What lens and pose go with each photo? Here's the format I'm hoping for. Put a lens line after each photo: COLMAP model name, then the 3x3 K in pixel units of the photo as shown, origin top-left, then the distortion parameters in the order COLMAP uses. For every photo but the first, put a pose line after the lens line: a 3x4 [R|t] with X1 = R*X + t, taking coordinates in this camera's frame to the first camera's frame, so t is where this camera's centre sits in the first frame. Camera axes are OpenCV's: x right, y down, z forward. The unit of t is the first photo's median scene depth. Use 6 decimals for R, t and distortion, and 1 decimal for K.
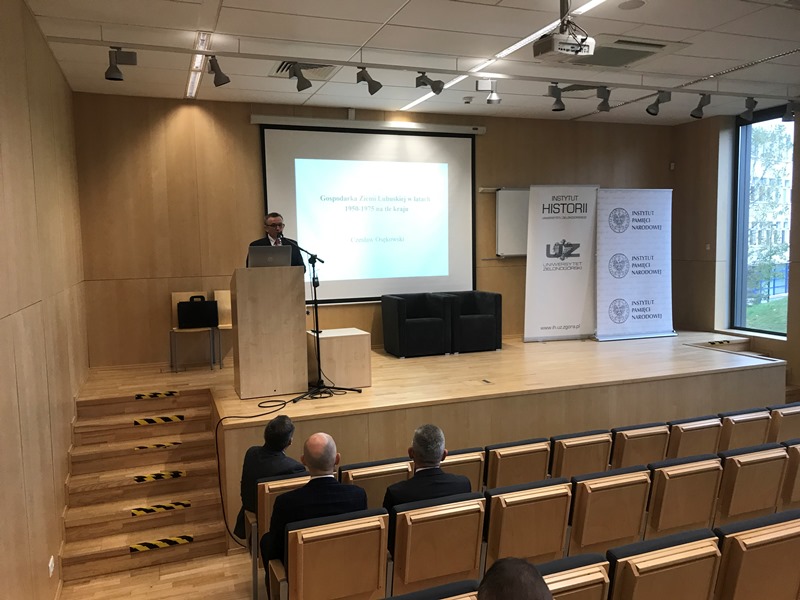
lens RADIAL K [[657.9, 0, 400.0], [0, 657.9, 305.9], [0, 0, 1]] dist [0.133258, -0.395142]
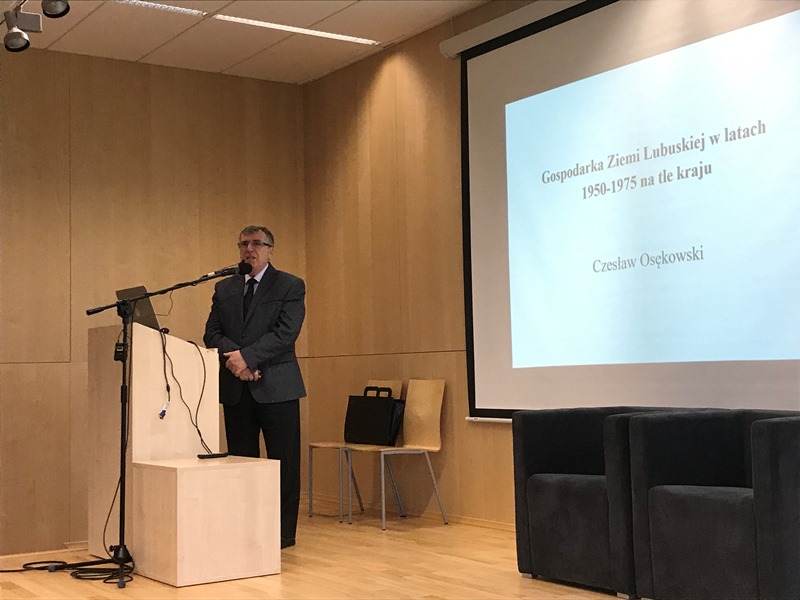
lens RADIAL K [[1133.7, 0, 400.0], [0, 1133.7, 300.0], [0, 0, 1]] dist [0.101579, -0.028185]
pose [[0.231584, -0.042973, -0.971865, 0.580161], [-0.070940, 0.995618, -0.060928, -0.028940], [0.970225, 0.083054, 0.227520, 0.730112]]
